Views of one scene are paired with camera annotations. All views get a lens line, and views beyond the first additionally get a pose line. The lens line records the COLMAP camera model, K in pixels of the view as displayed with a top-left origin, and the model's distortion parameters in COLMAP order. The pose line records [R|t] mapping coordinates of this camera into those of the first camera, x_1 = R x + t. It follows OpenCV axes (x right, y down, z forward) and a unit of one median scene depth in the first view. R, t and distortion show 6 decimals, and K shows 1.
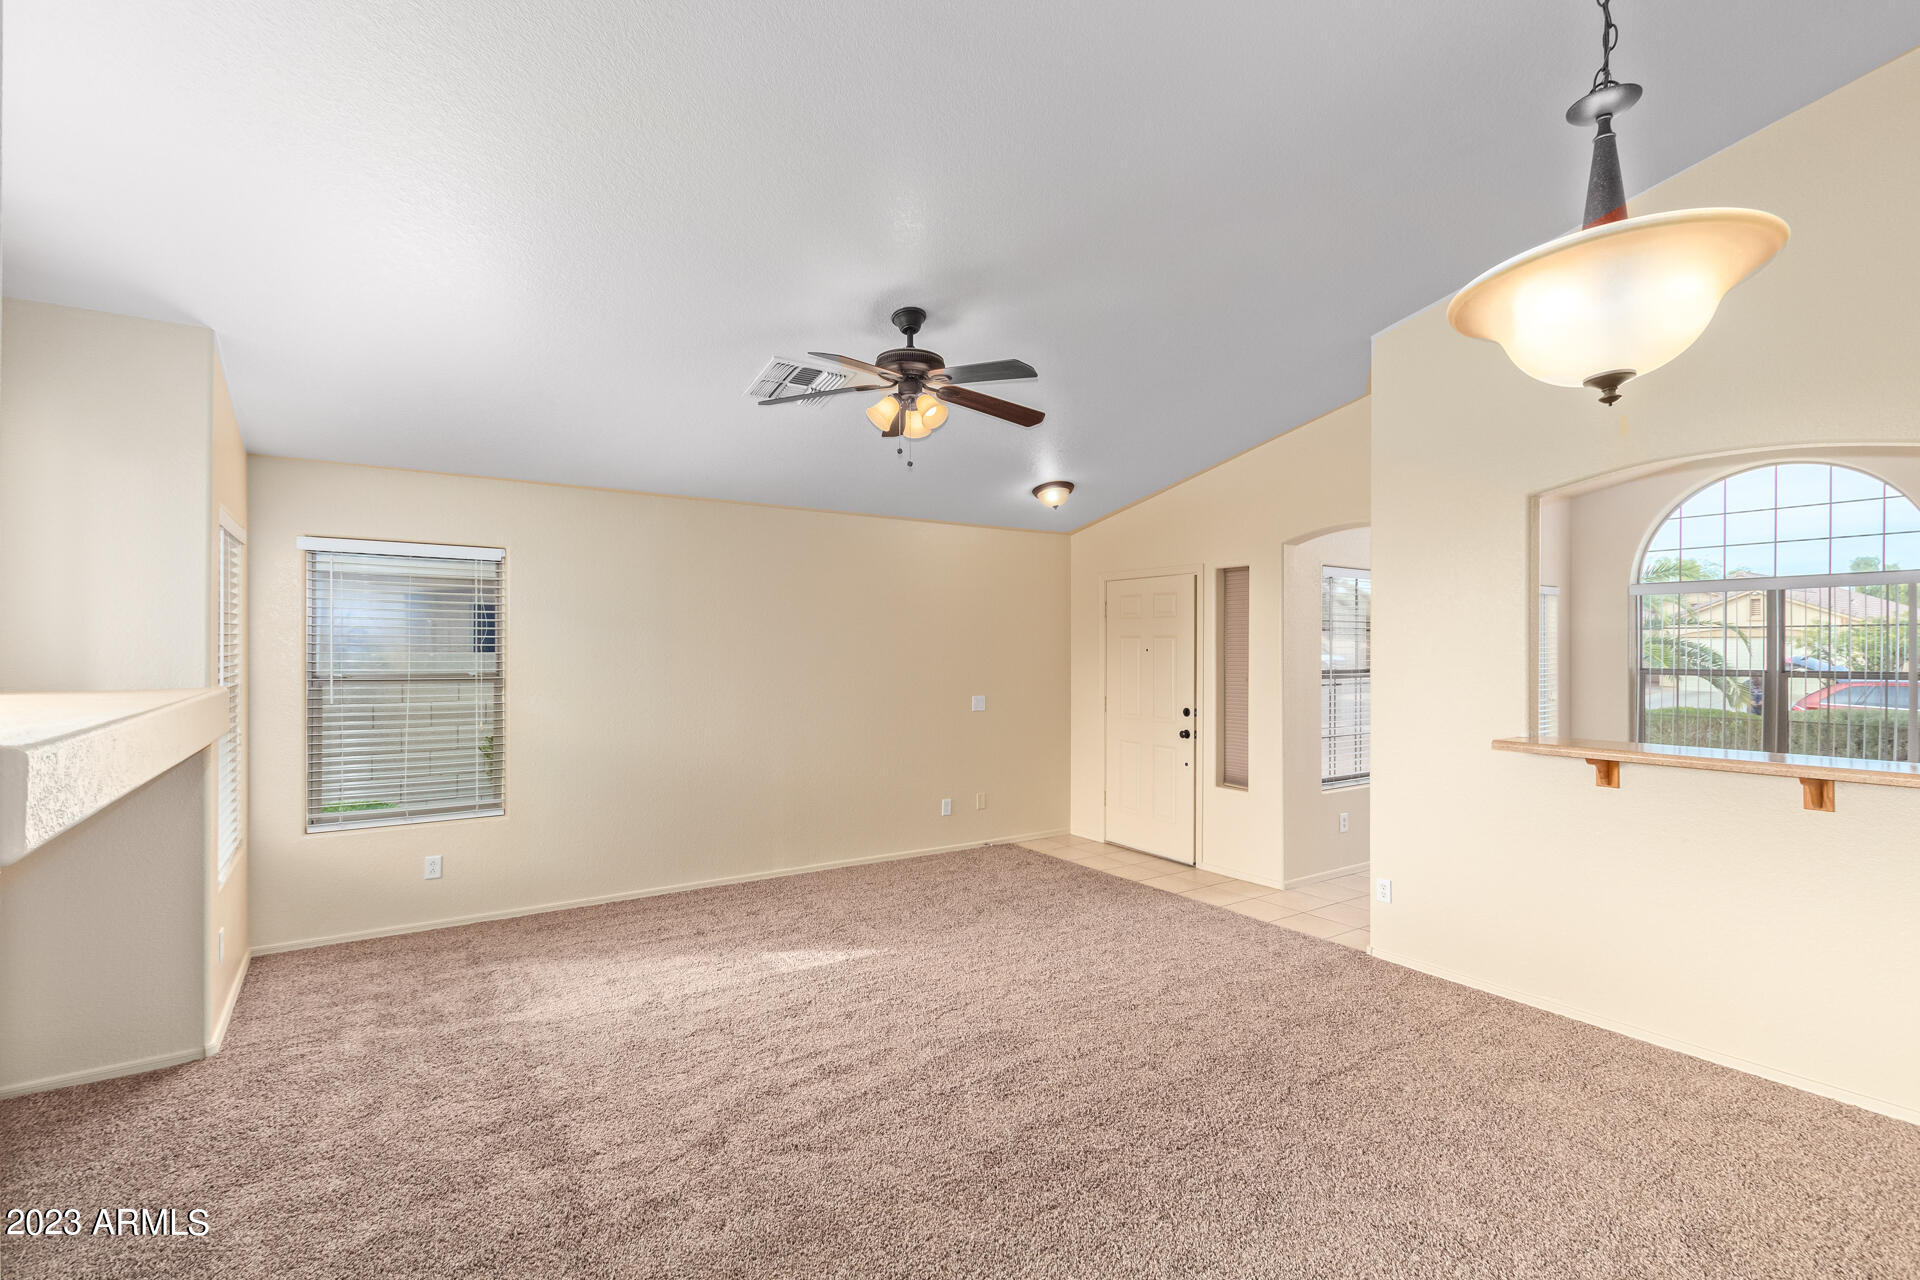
lens RADIAL K [[879.9, 0, 966.6], [0, 879.9, 647.4], [0, 0, 1]] dist [0.012607, -0.005396]
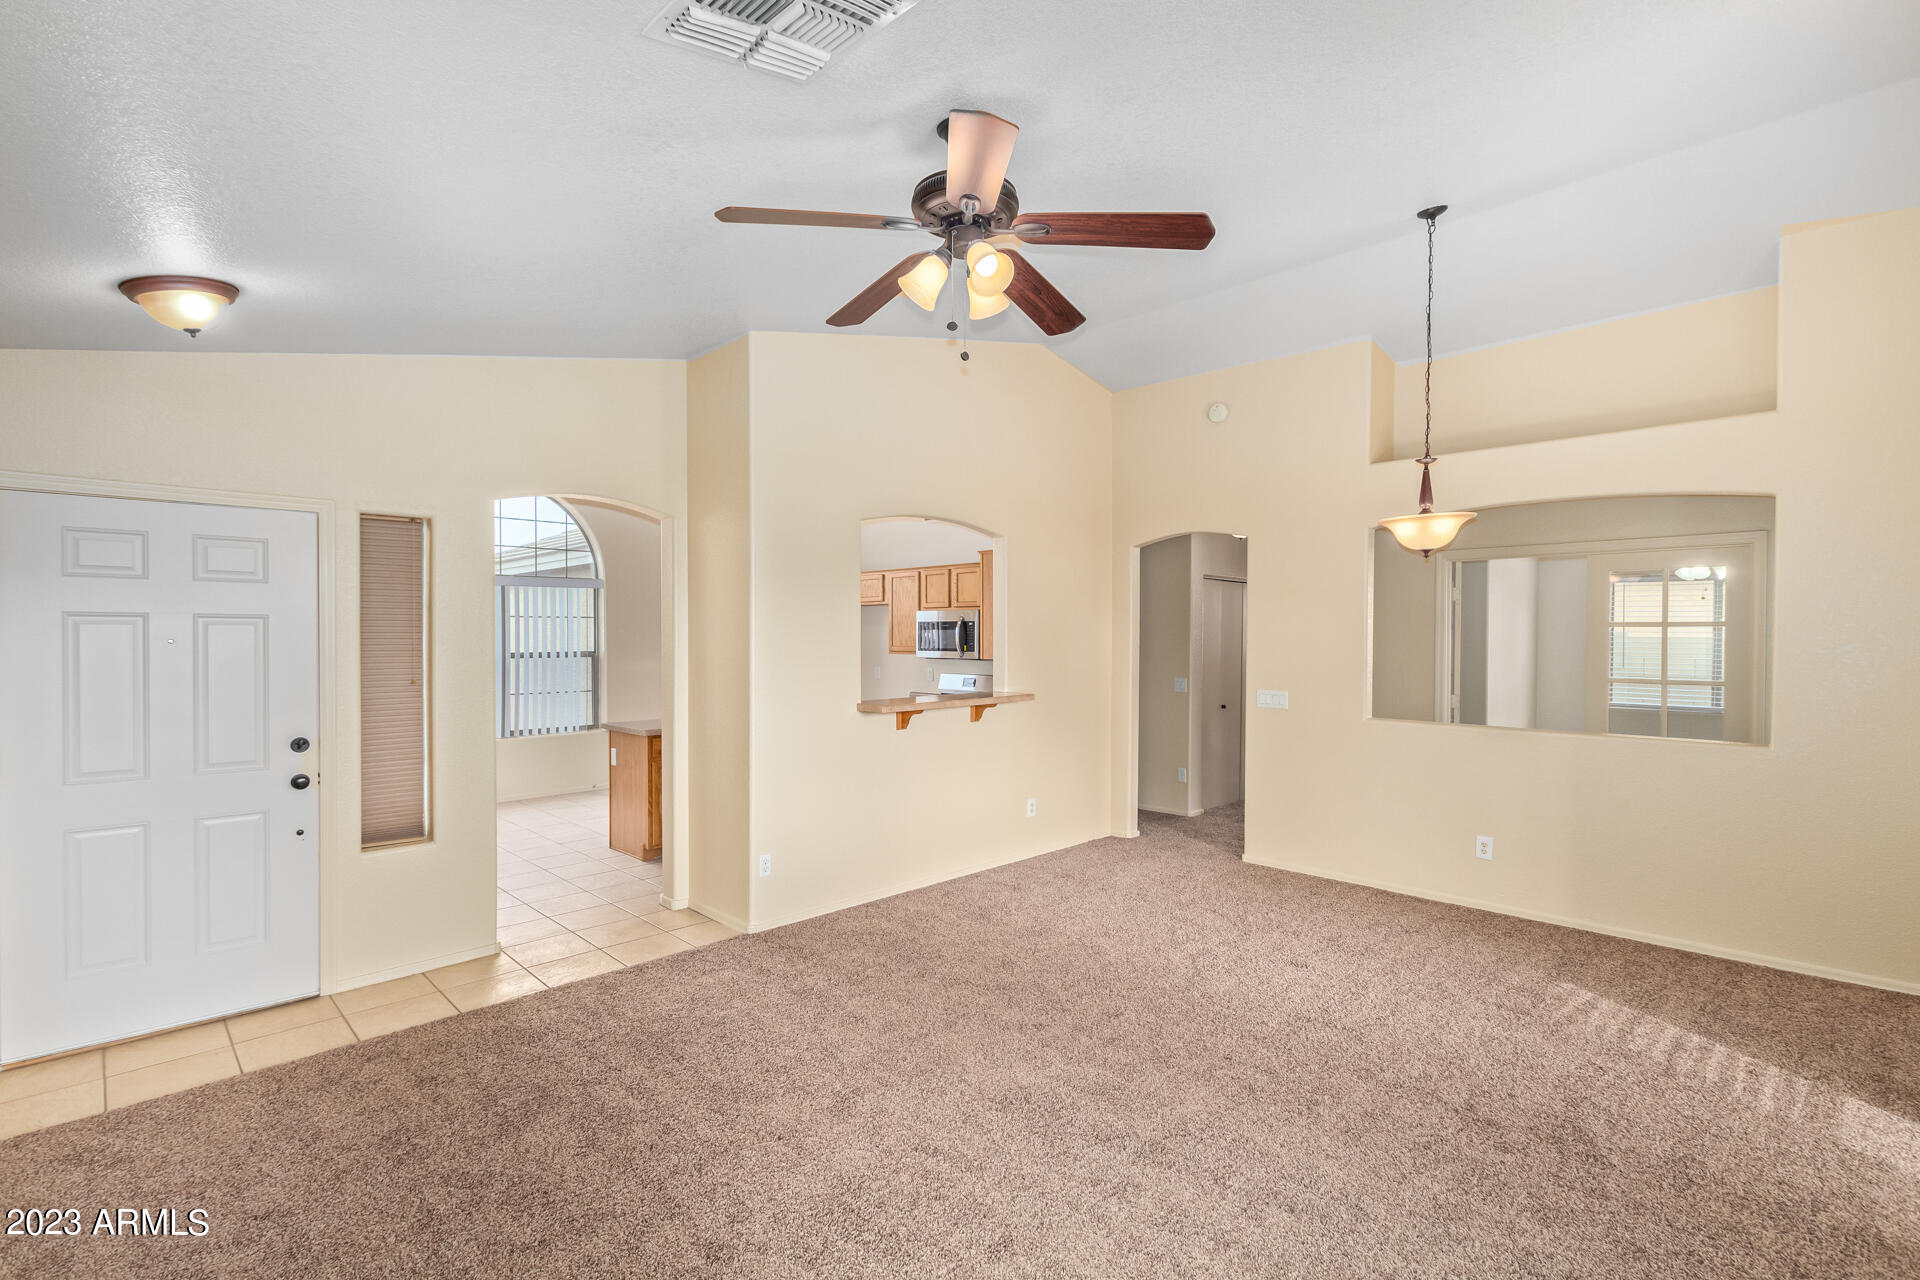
lens RADIAL K [[879.9, 0, 966.6], [0, 879.9, 647.4], [0, 0, 1]] dist [0.012607, -0.005396]
pose [[-0.200948, -0.016983, 0.979455, -0.444221], [-0.001774, 0.999854, 0.016973, -0.003196], [-0.979600, 0.001673, -0.200949, 0.712643]]
